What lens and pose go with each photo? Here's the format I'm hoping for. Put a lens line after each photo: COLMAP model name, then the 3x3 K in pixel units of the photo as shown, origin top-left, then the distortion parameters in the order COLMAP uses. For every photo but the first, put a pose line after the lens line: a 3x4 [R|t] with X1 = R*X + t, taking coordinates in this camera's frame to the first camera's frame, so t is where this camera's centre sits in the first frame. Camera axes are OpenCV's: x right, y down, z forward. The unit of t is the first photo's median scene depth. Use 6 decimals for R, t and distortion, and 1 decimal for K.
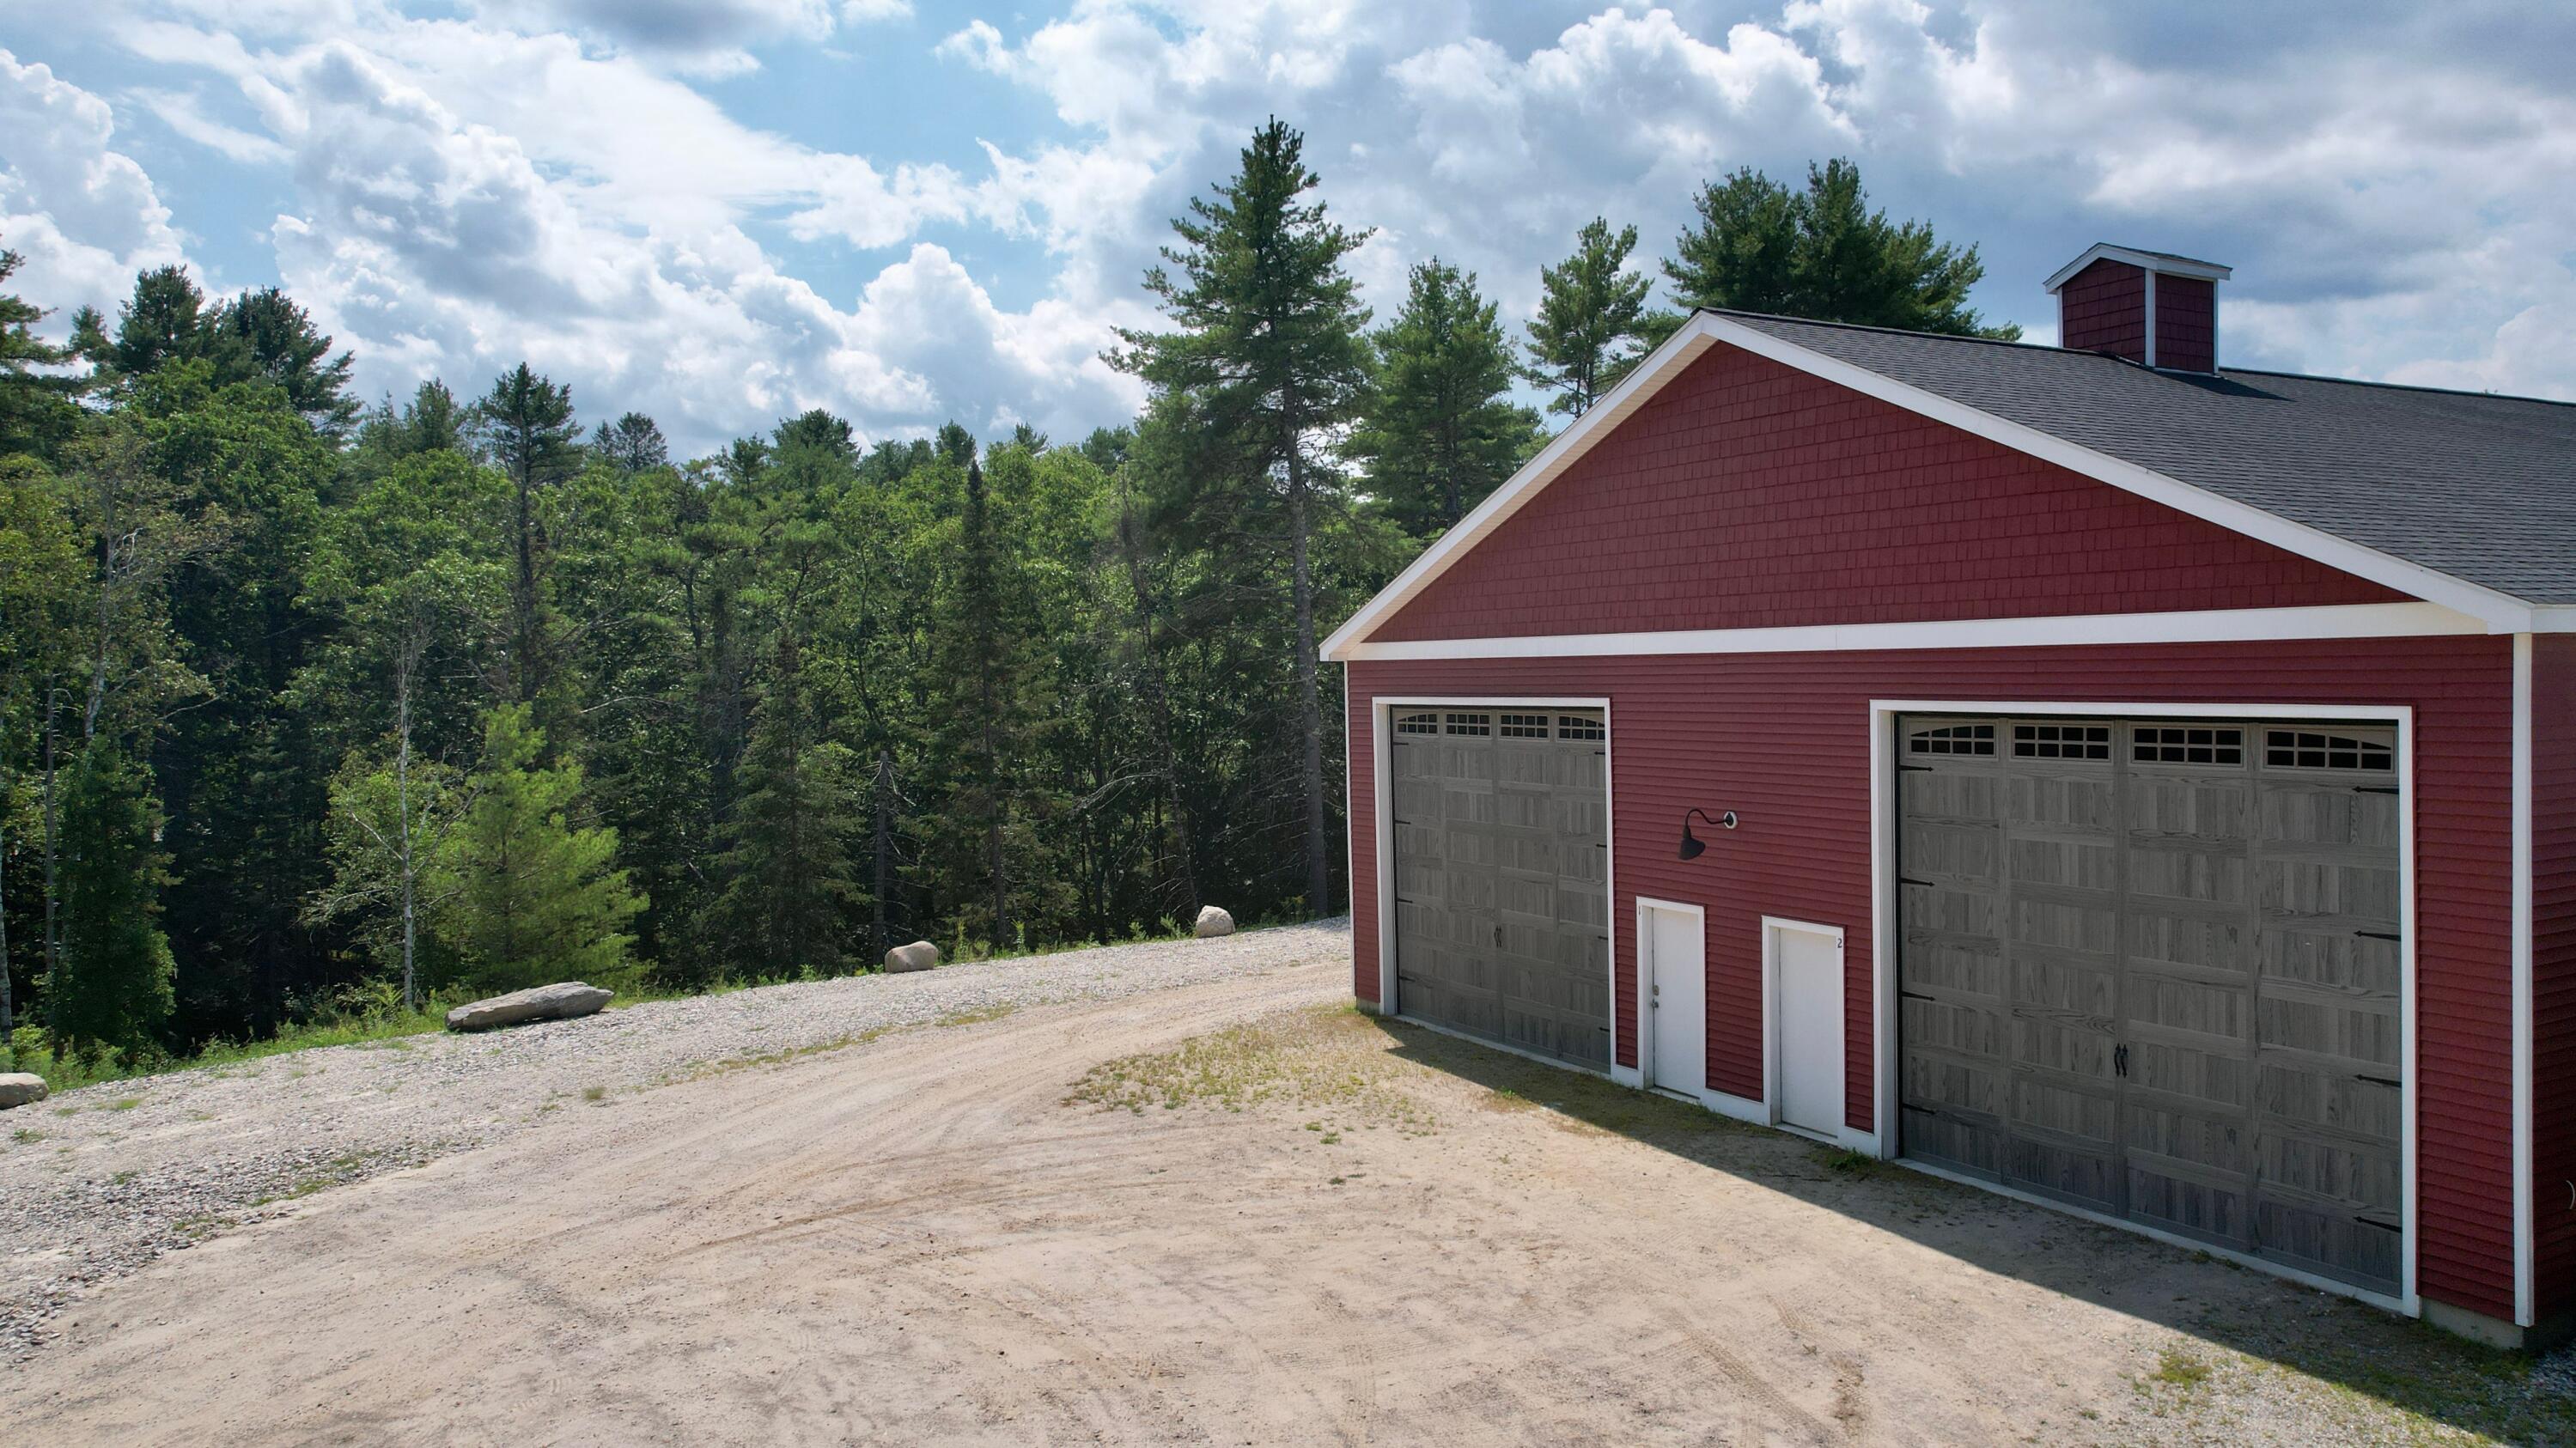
lens RADIAL K [[1940.7, 0, 1343.3], [0, 1940.7, 728.9], [0, 0, 1]] dist [-0.061653, 0.003027]
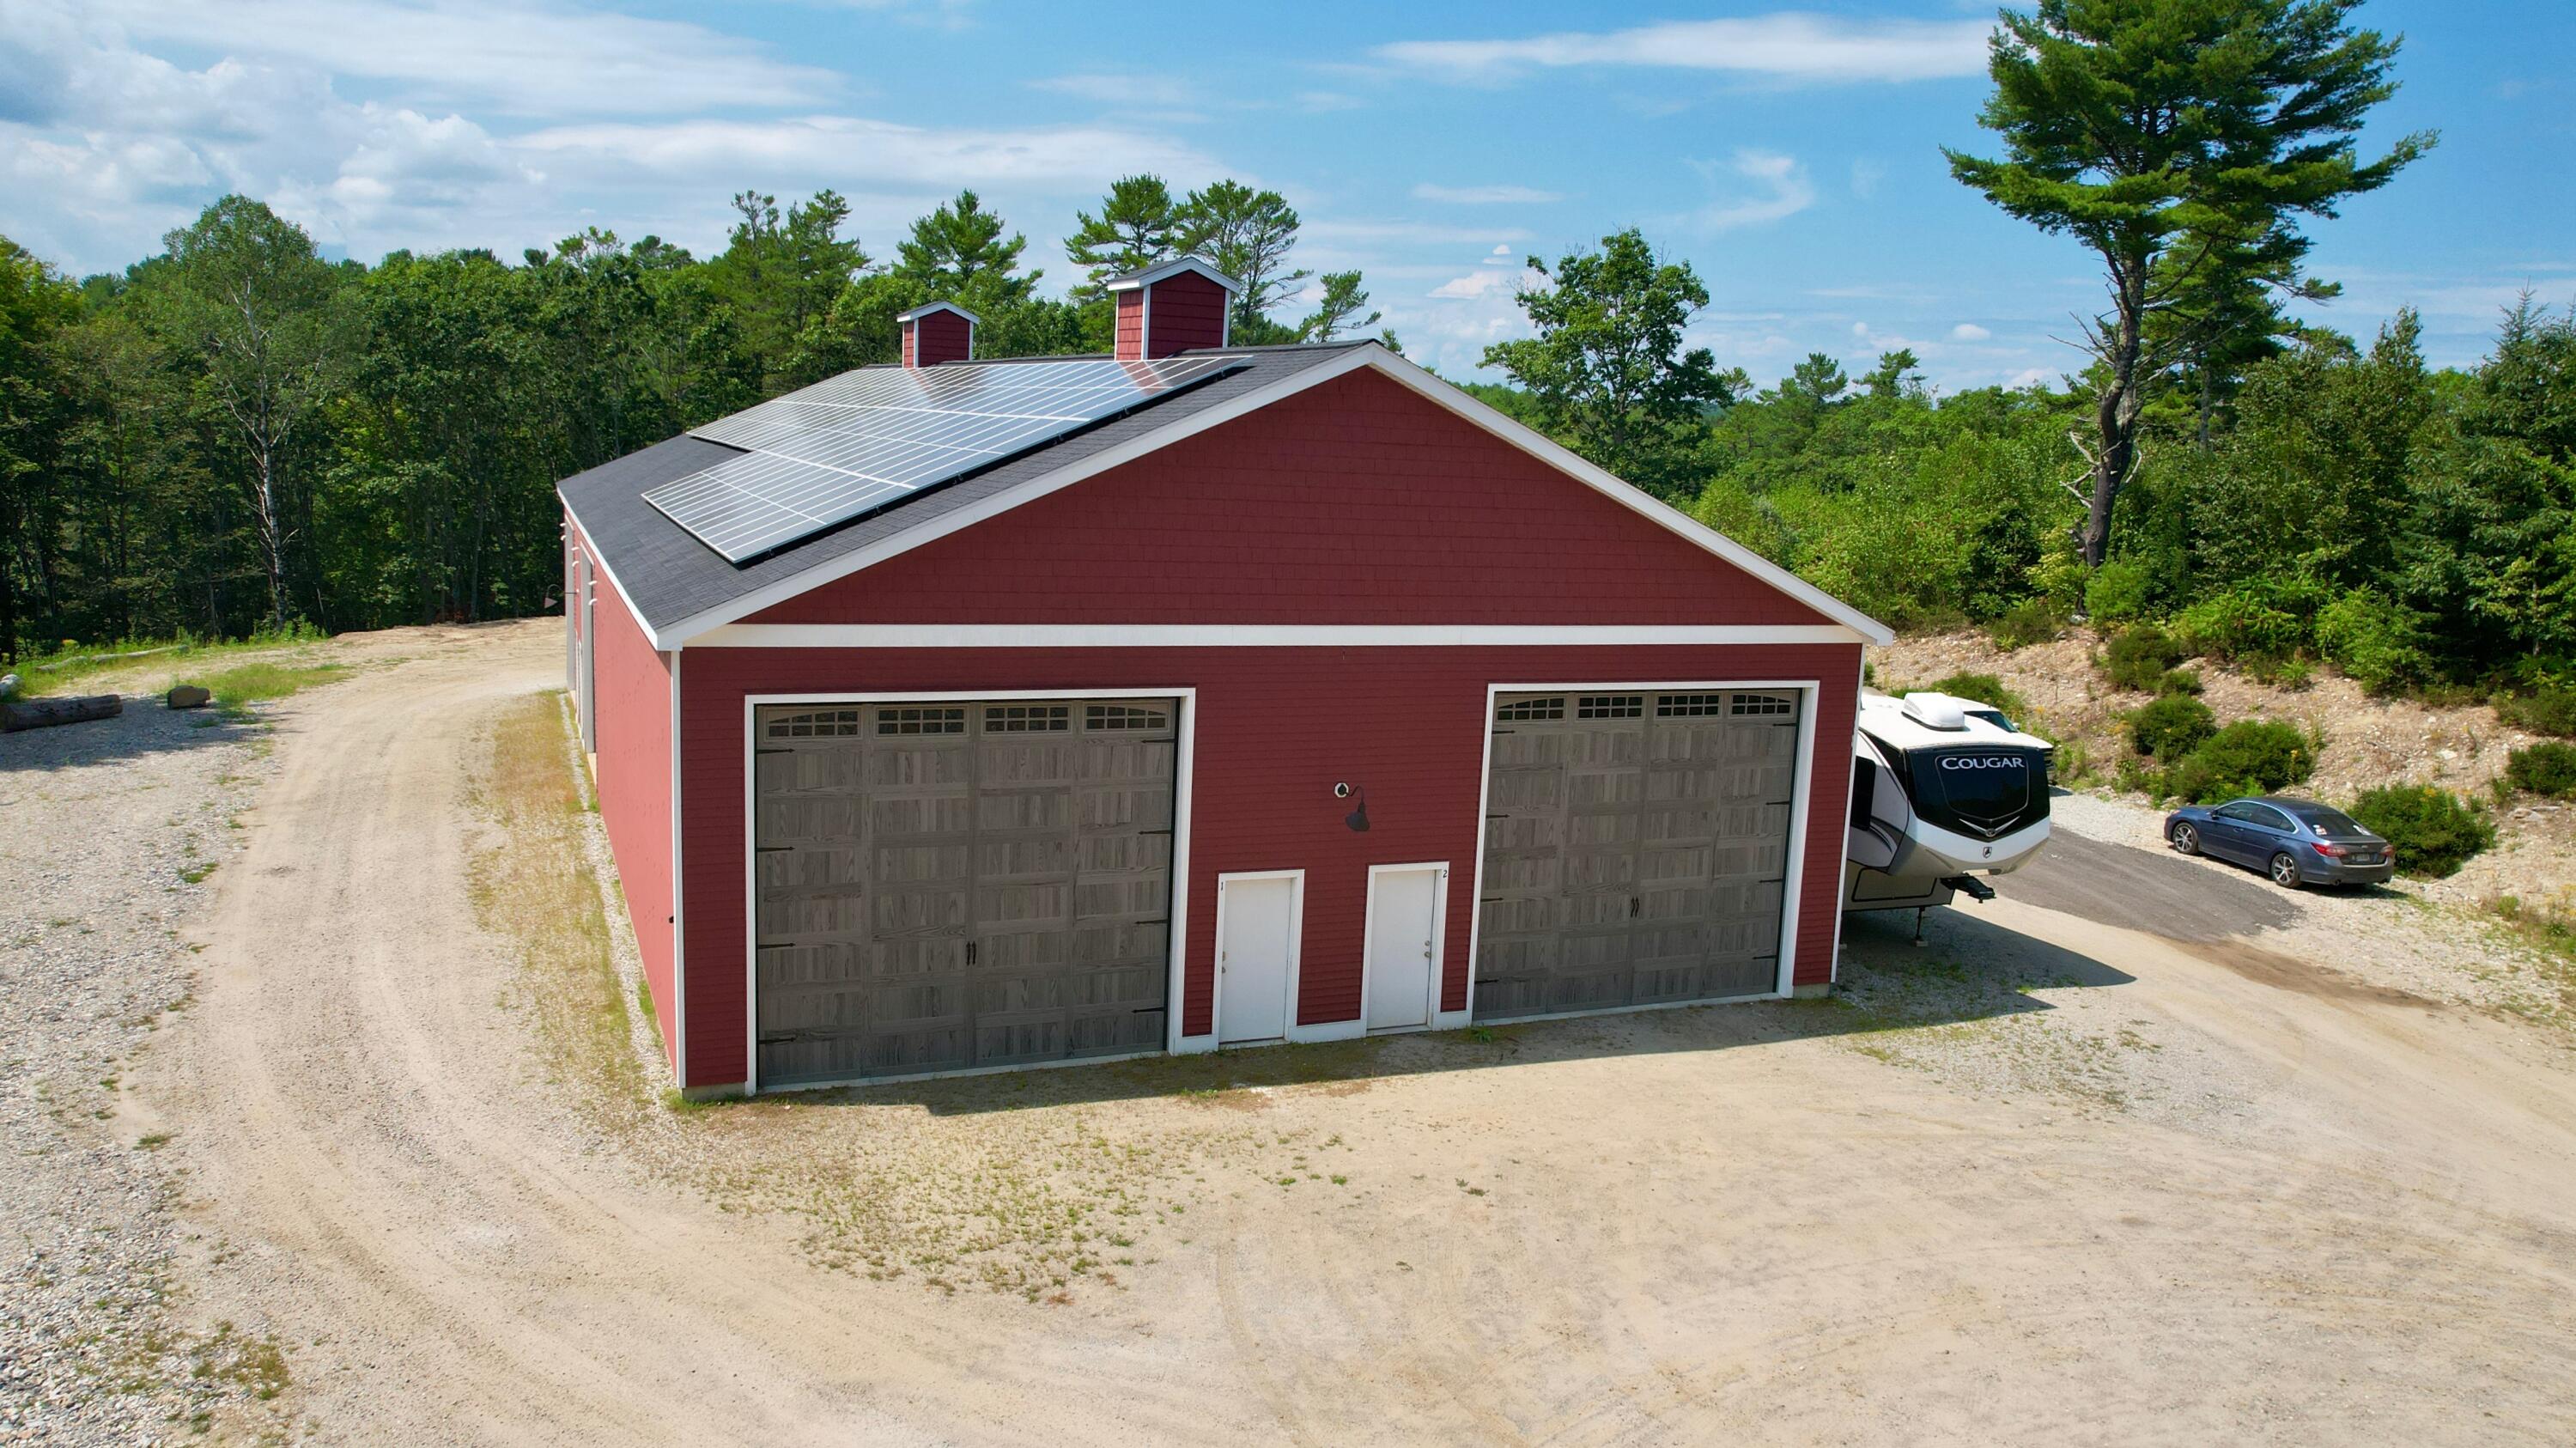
lens RADIAL K [[1941.1, 0, 1343.3], [0, 1941.1, 728.9], [0, 0, 1]] dist [-0.061653, 0.003027]
pose [[0.063212, -0.135742, 0.988726, -1.061848], [-0.026091, 0.990144, 0.137605, -0.167678], [-0.997659, -0.034495, 0.059047, 1.061304]]
